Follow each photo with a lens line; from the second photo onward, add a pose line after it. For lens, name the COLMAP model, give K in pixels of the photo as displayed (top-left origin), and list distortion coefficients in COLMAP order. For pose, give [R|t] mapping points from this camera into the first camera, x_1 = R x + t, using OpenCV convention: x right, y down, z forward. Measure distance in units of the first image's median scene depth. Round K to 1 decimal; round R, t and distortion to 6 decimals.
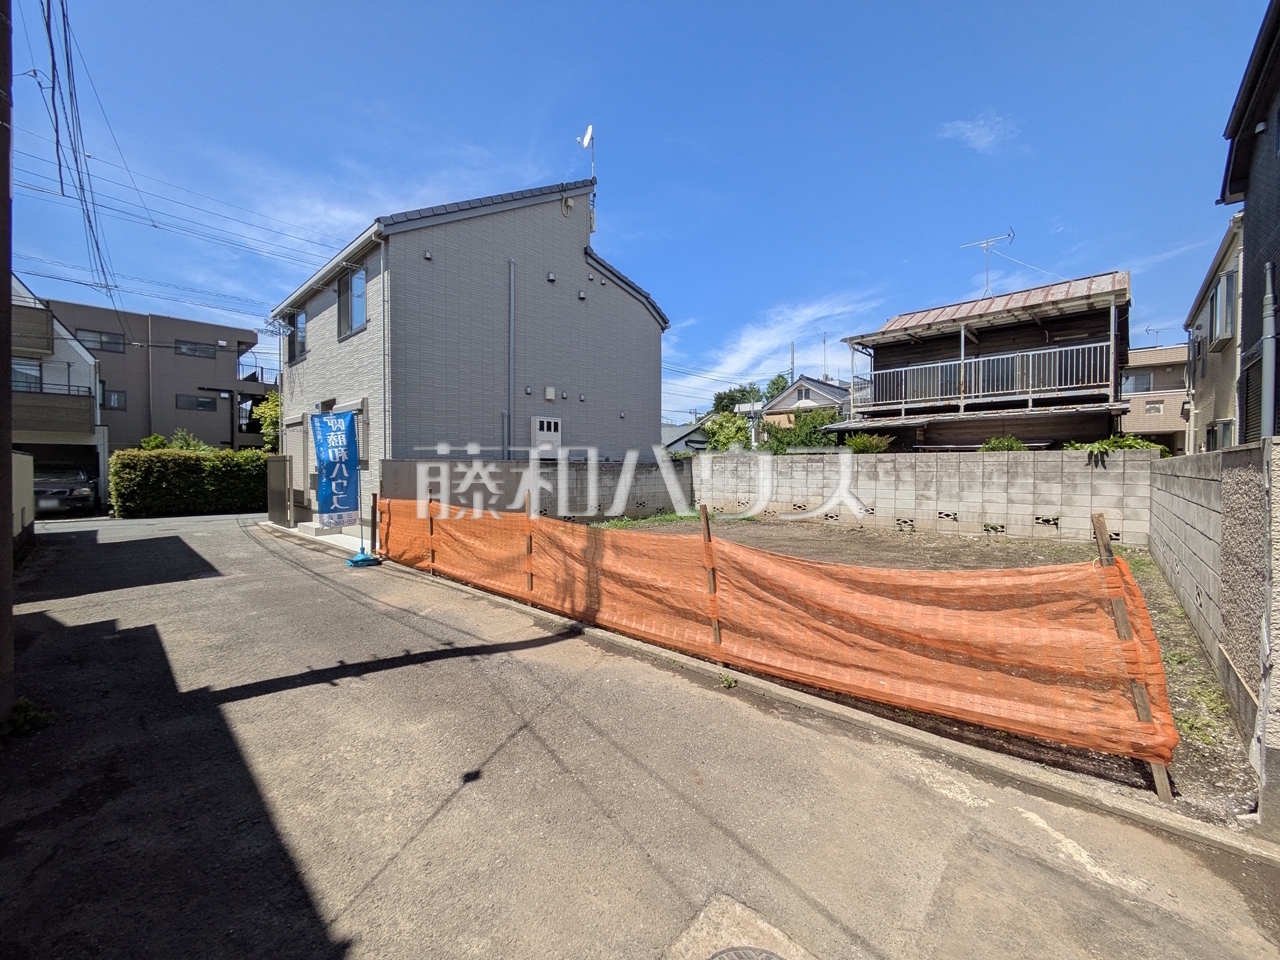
lens RADIAL K [[505.0, 0, 640.0], [0, 505.0, 480.0], [0, 0, 1]] dist [-0.000522, 0.000105]
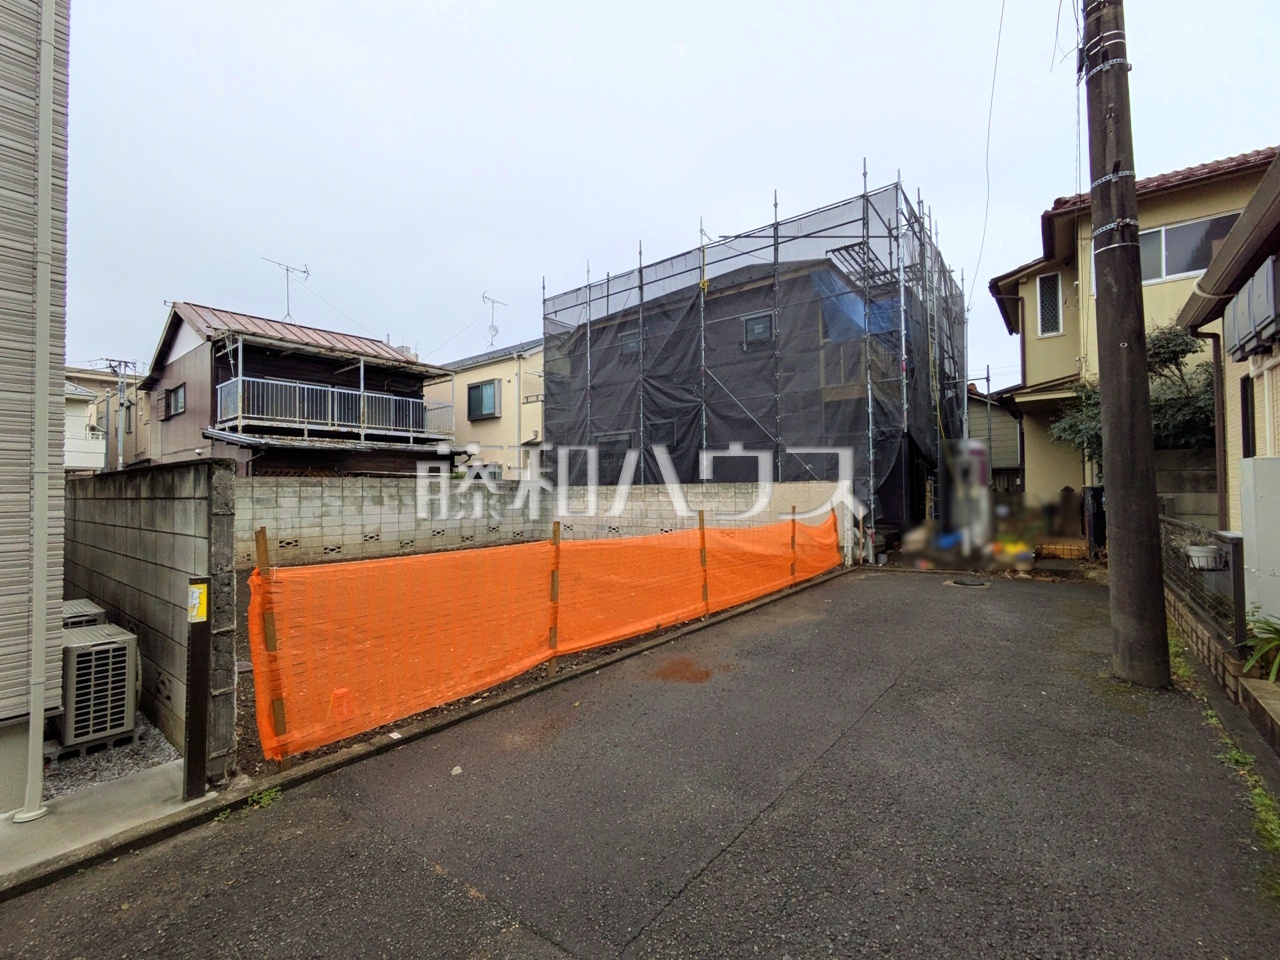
lens RADIAL K [[553.8, 0, 644.1], [0, 553.8, 479.2], [0, 0, 1]] dist [0.000572, -0.000118]
pose [[-0.085830, 0.022851, 0.996048, -0.640977], [0.035239, 0.999181, -0.019886, -0.010189], [-0.995686, 0.033393, -0.086565, 0.576871]]
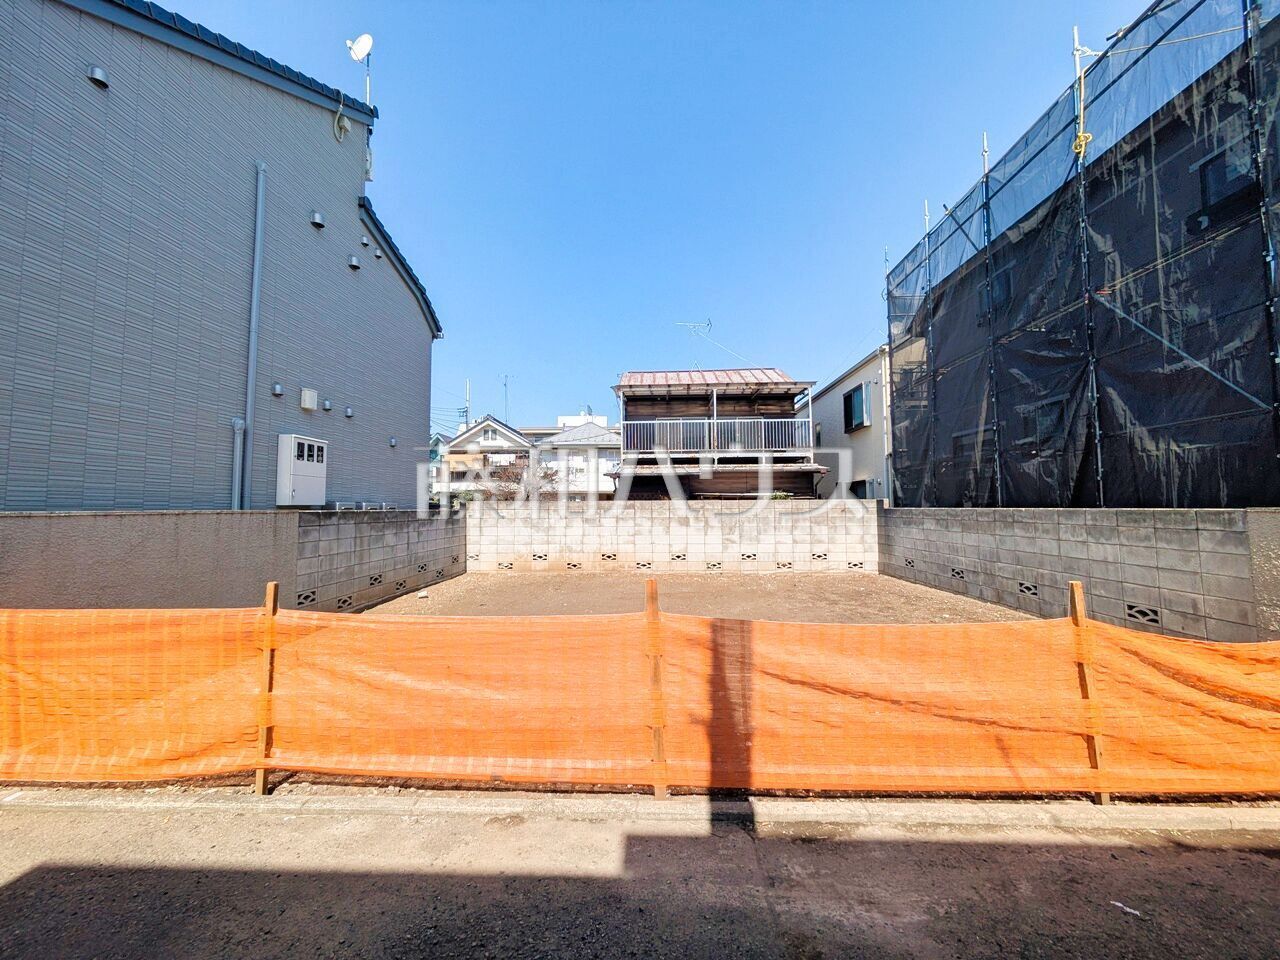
lens RADIAL K [[505.2, 0, 640.0], [0, 505.2, 478.5], [0, 0, 1]] dist [0.001487, 0.000735]
pose [[0.753777, 0.034086, 0.656246, -0.279223], [0.021342, 0.996857, -0.076292, -0.019889], [-0.656784, 0.071513, 0.750680, 0.281532]]
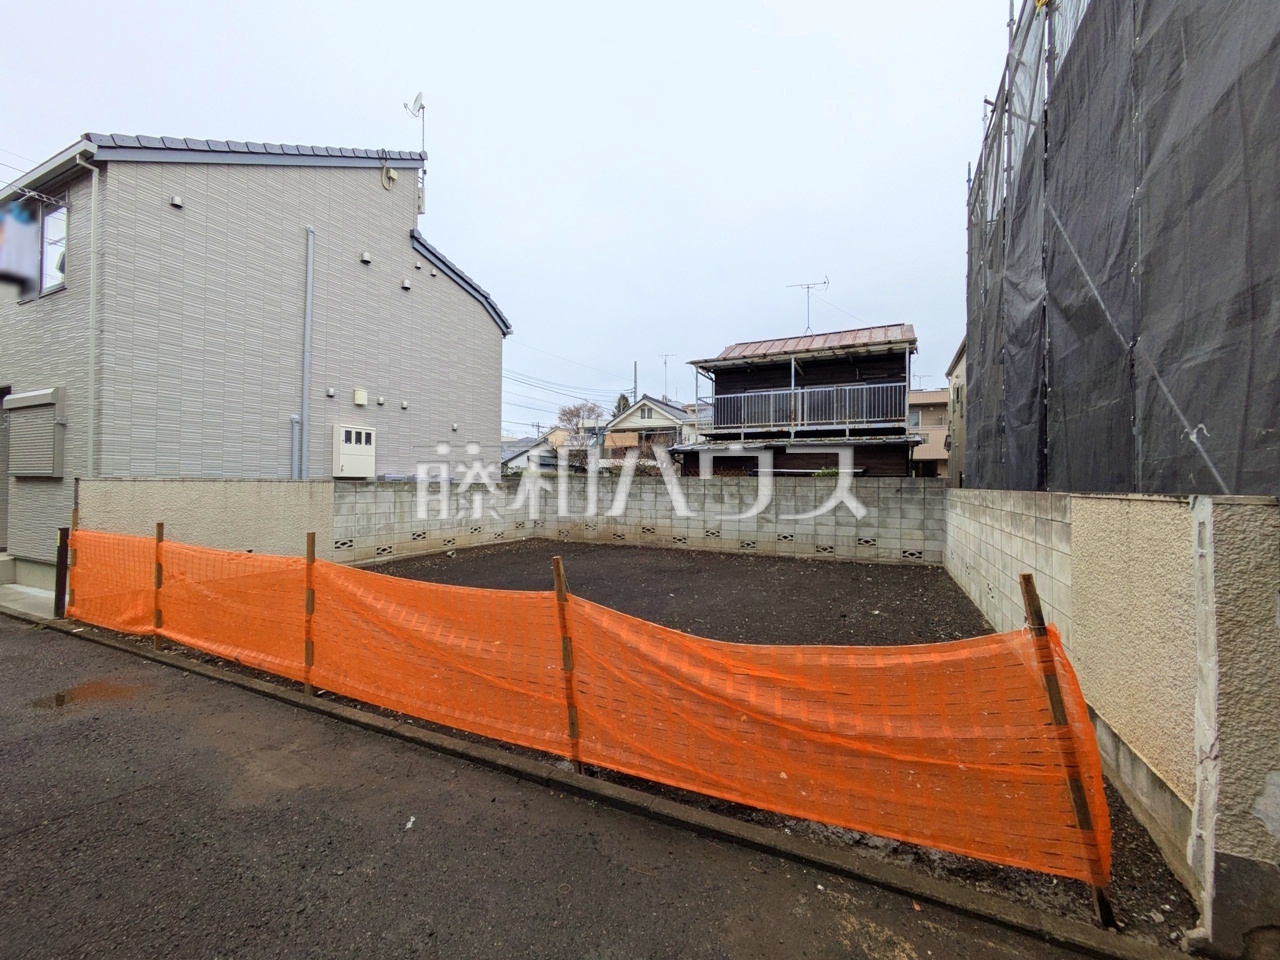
lens RADIAL K [[511.9, 0, 640.0], [0, 511.9, 480.0], [0, 0, 1]] dist [0.000249, 0.000156]
pose [[0.953207, 0.012310, 0.302069, 0.004187], [-0.003398, 0.999544, -0.030012, -0.014161], [-0.302301, 0.027581, 0.952814, 0.076061]]
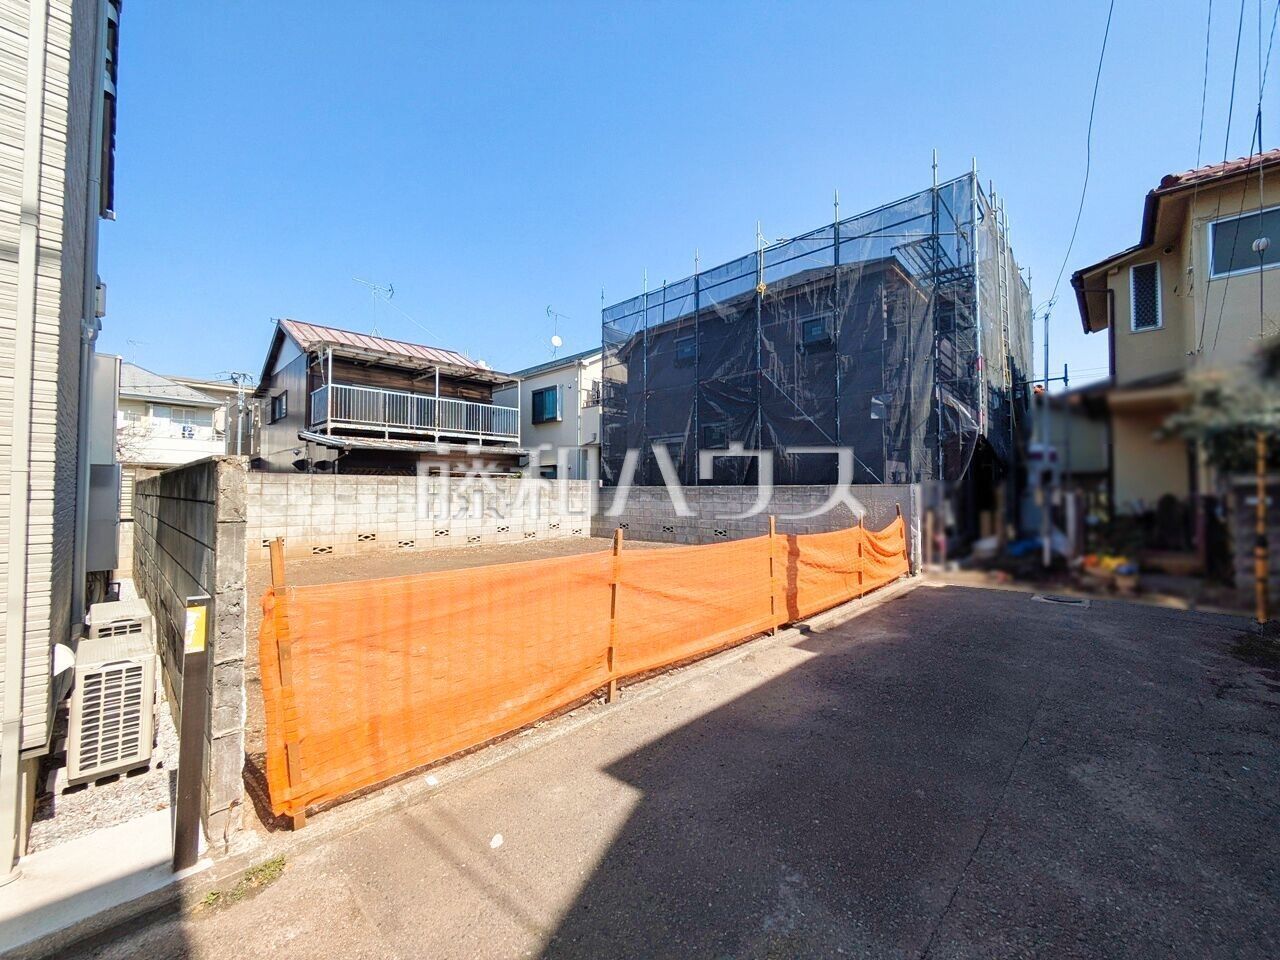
lens RADIAL K [[505.2, 0, 640.0], [0, 505.2, 478.5], [0, 0, 1]] dist [0.001487, 0.000735]
pose [[0.014587, 0.024725, 0.999588, -0.567399], [0.022783, 0.999426, -0.025053, -0.013999], [-0.999634, 0.023139, 0.014015, 0.586058]]
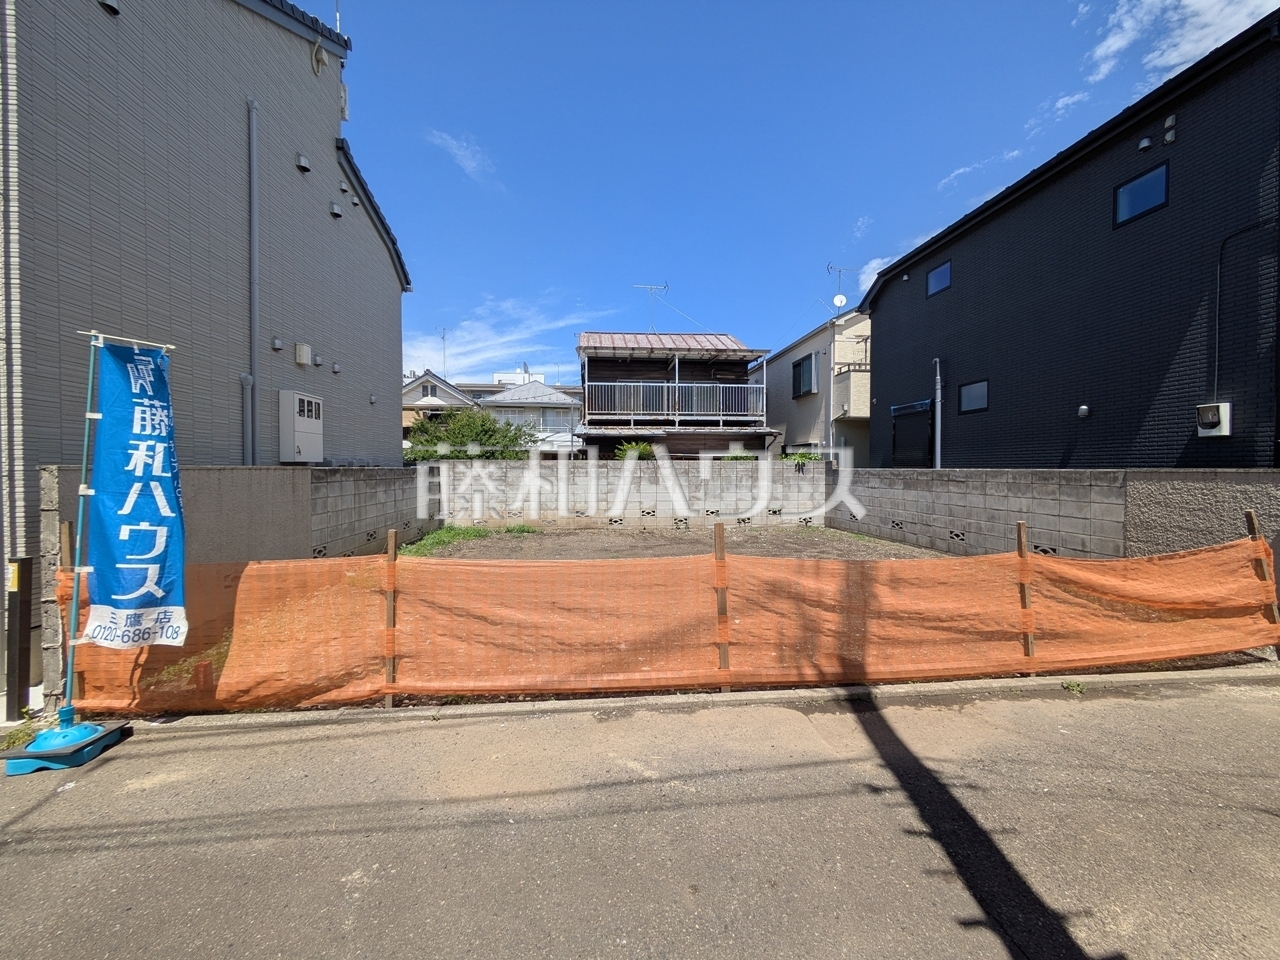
lens RADIAL K [[505.0, 0, 640.0], [0, 505.0, 480.0], [0, 0, 1]] dist [-0.000522, 0.000105]
pose [[0.658841, -0.017563, 0.752077, -0.374824], [0.018136, 0.999808, 0.007460, -0.018498], [-0.752063, 0.008724, 0.659033, 0.302841]]
